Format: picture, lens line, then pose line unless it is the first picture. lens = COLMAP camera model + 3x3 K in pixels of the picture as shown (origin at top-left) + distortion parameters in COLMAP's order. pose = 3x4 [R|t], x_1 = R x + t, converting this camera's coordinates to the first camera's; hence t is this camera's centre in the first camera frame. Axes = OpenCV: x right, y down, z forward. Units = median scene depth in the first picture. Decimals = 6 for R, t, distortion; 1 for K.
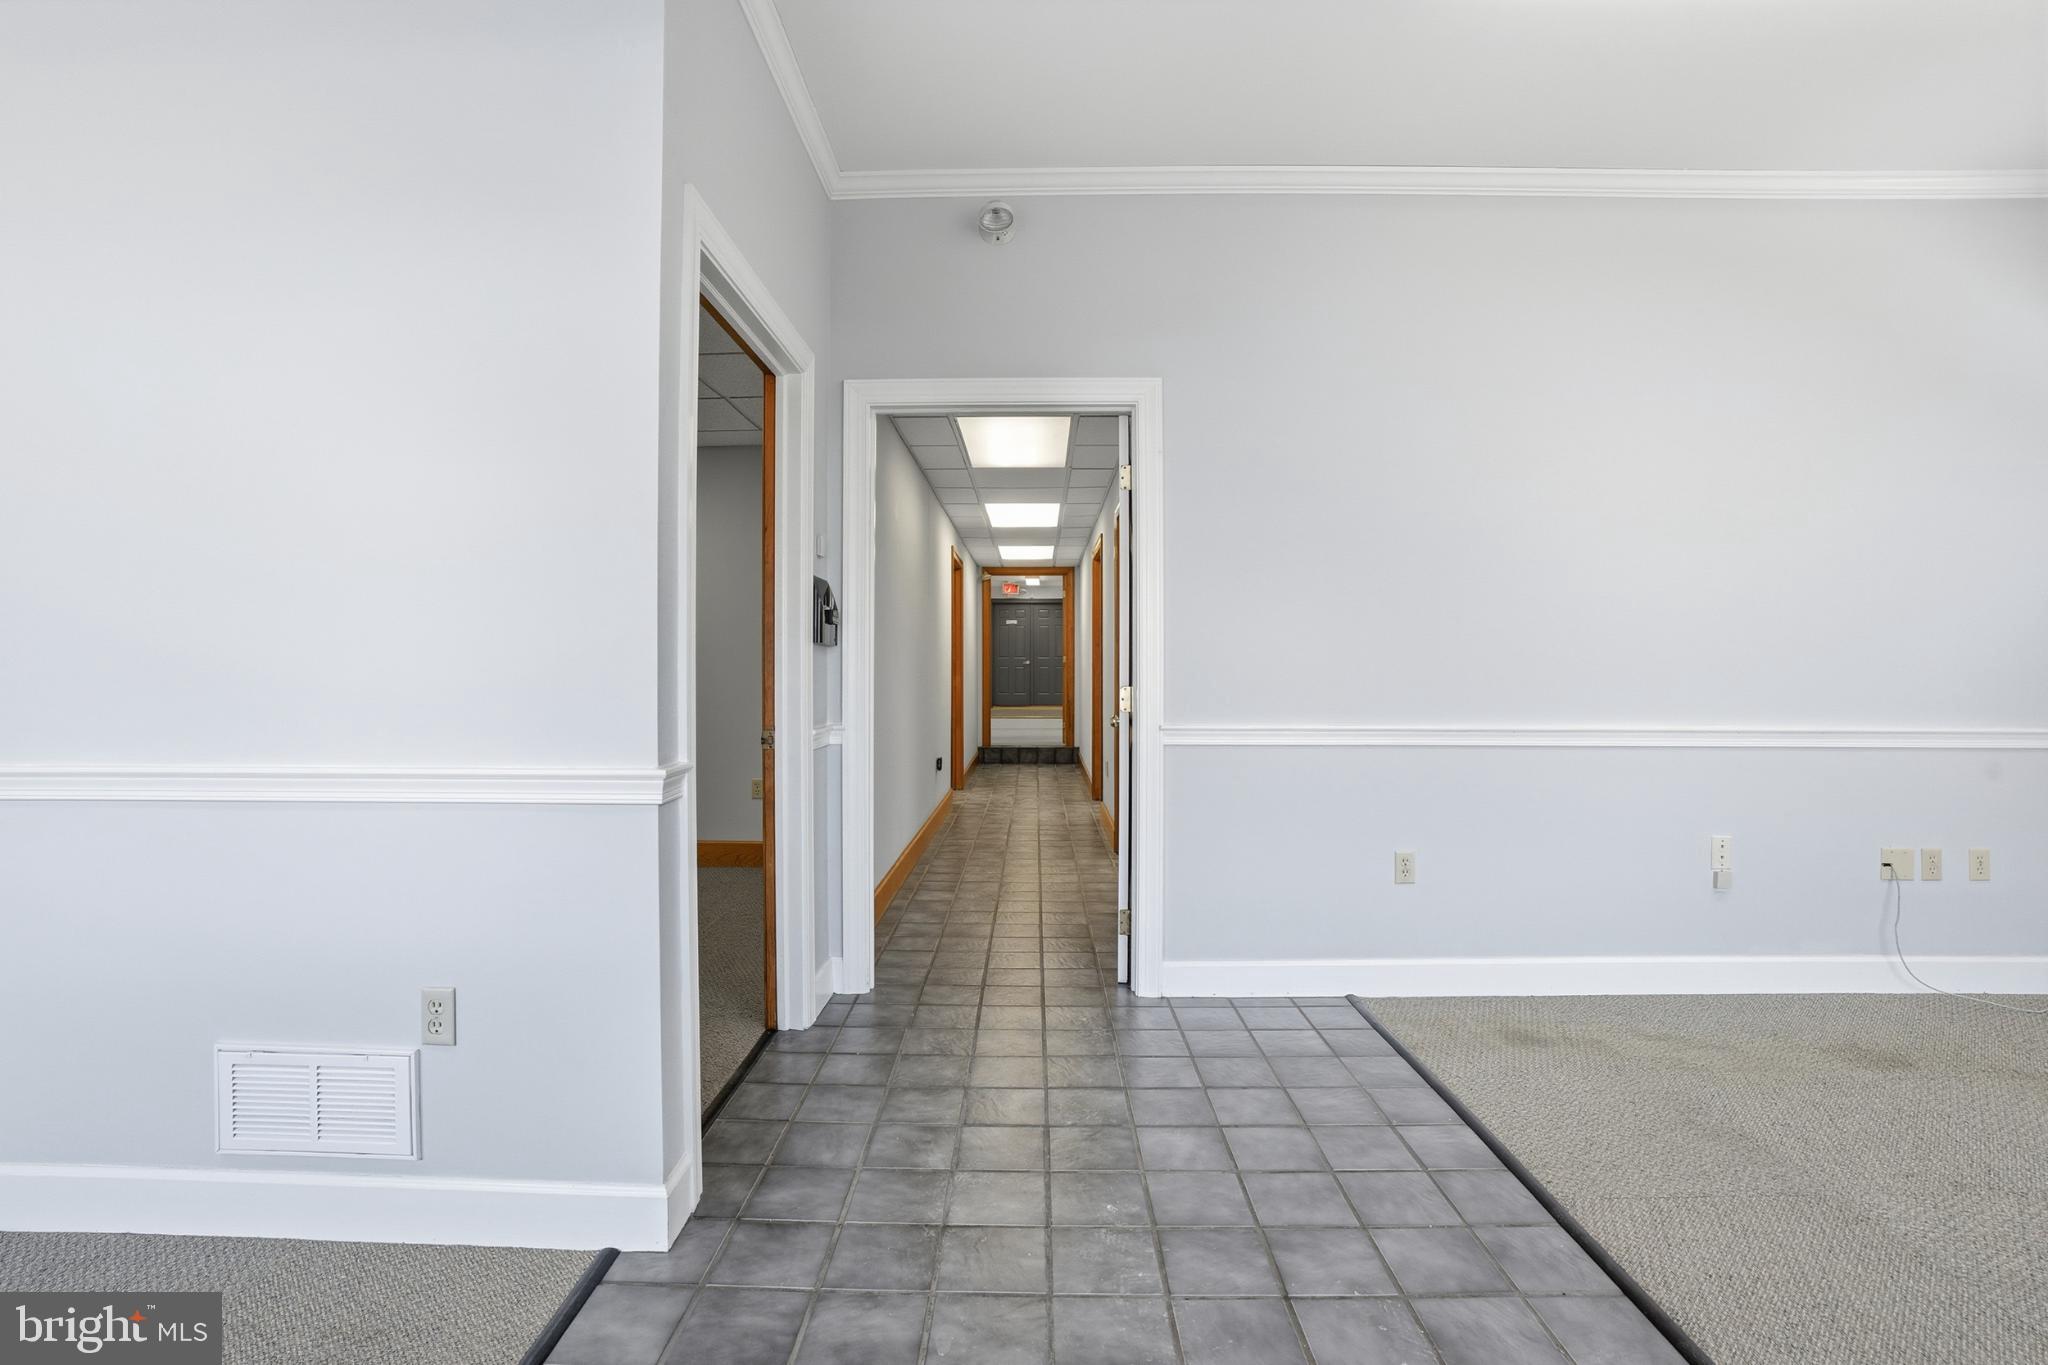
lens RADIAL K [[951.1, 0, 1029.3], [0, 951.1, 680.6], [0, 0, 1]] dist [-0.001290, -0.000063]
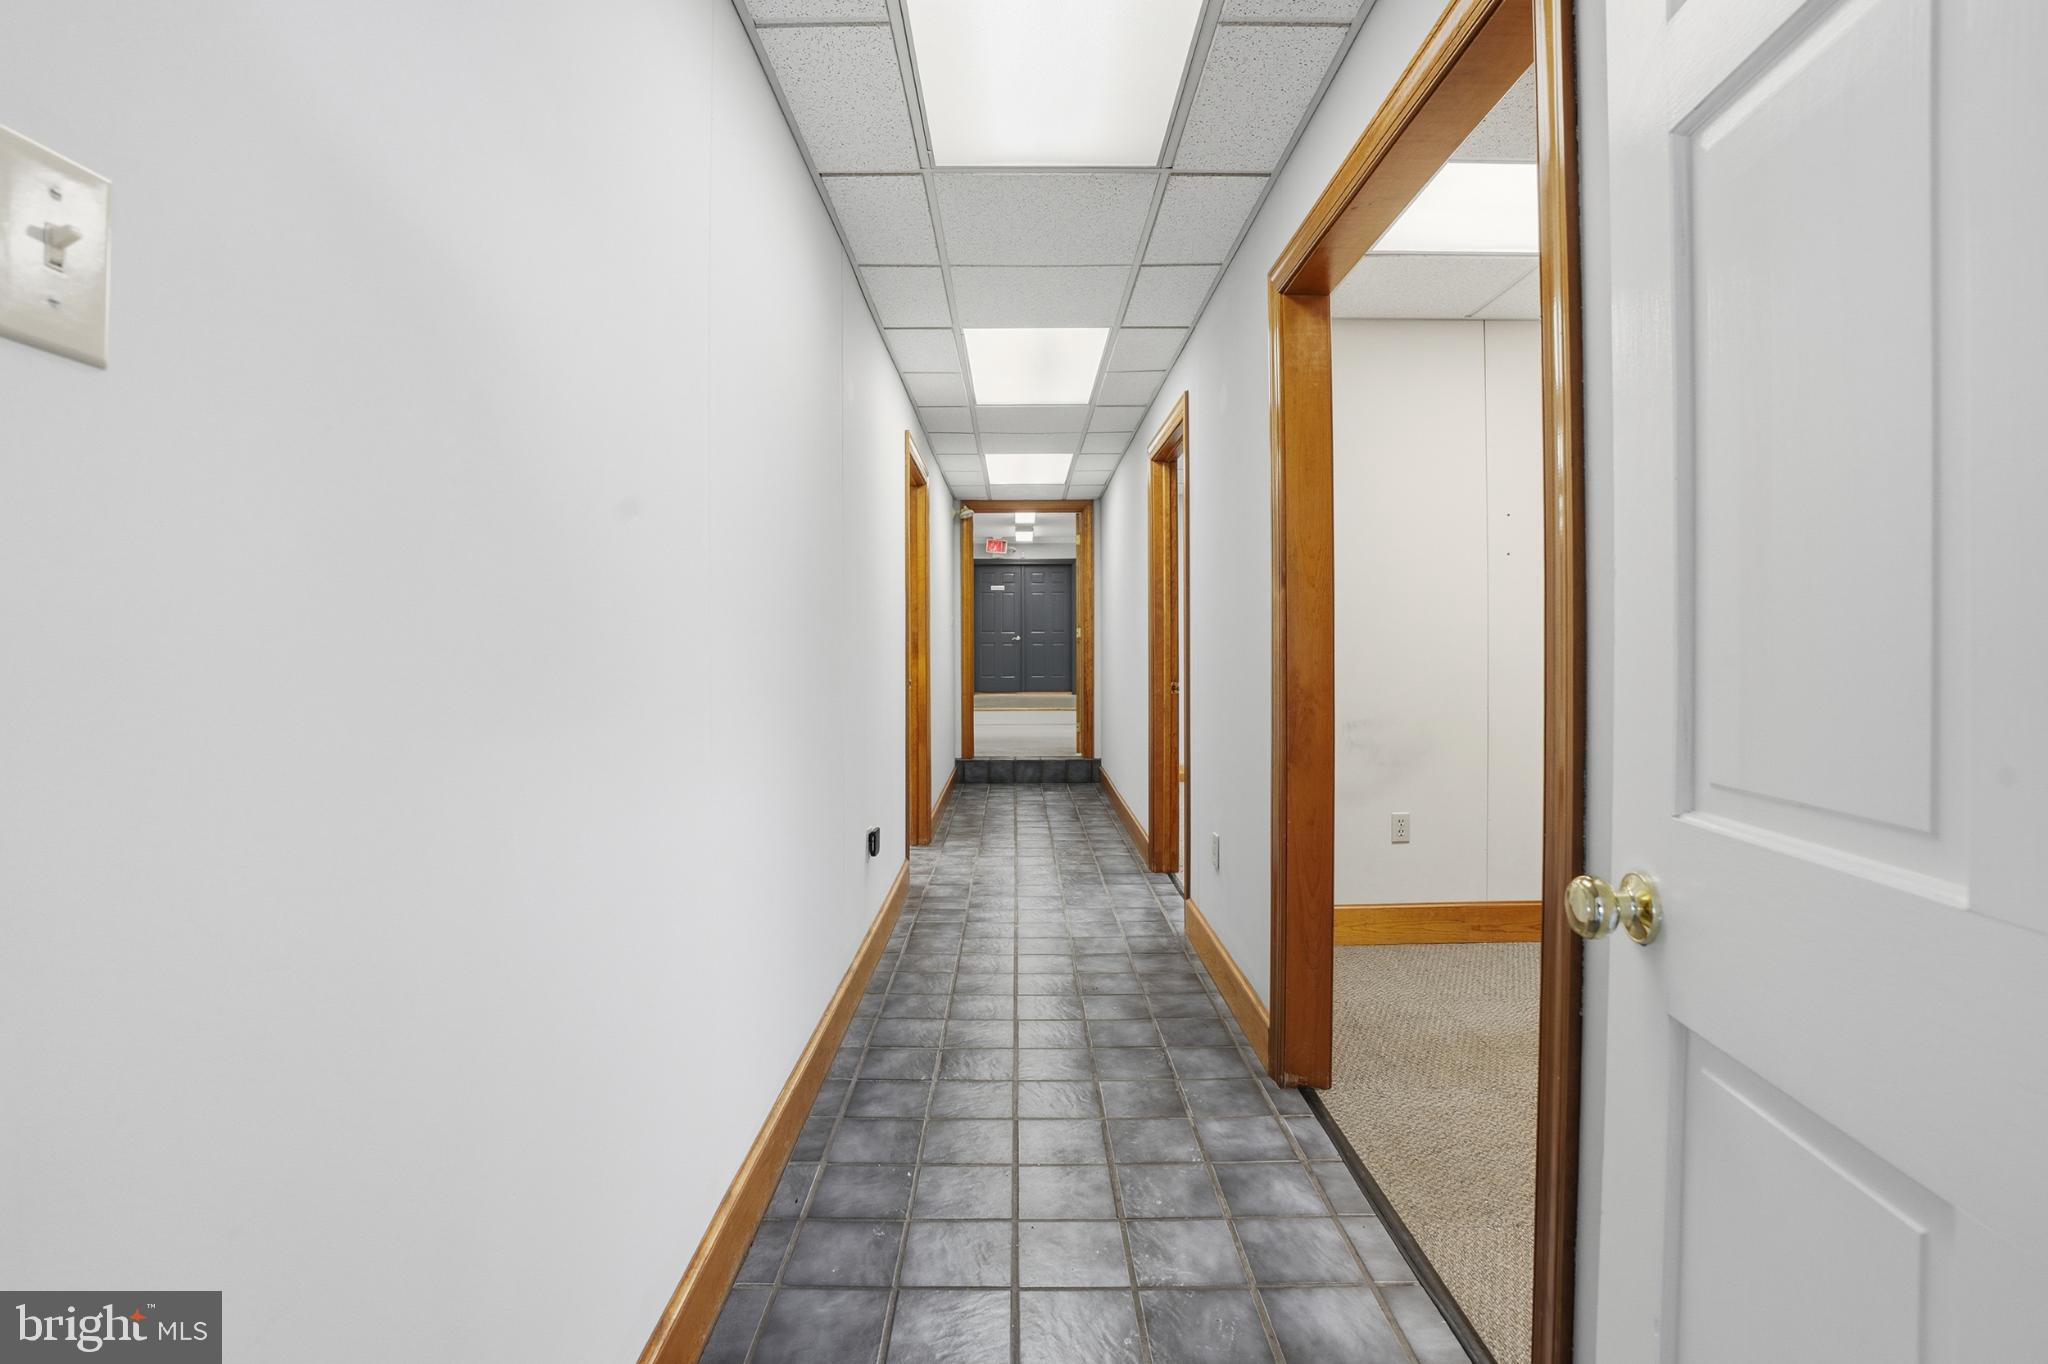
lens RADIAL K [[951.1, 0, 1016.3], [0, 951.1, 672.3], [0, 0, 1]] dist [-0.001290, -0.000063]
pose [[0.999974, -0.003200, 0.006477, -0.014152], [0.003099, 0.999874, 0.015593, -0.005012], [-0.006526, -0.015572, 0.999857, 0.306912]]
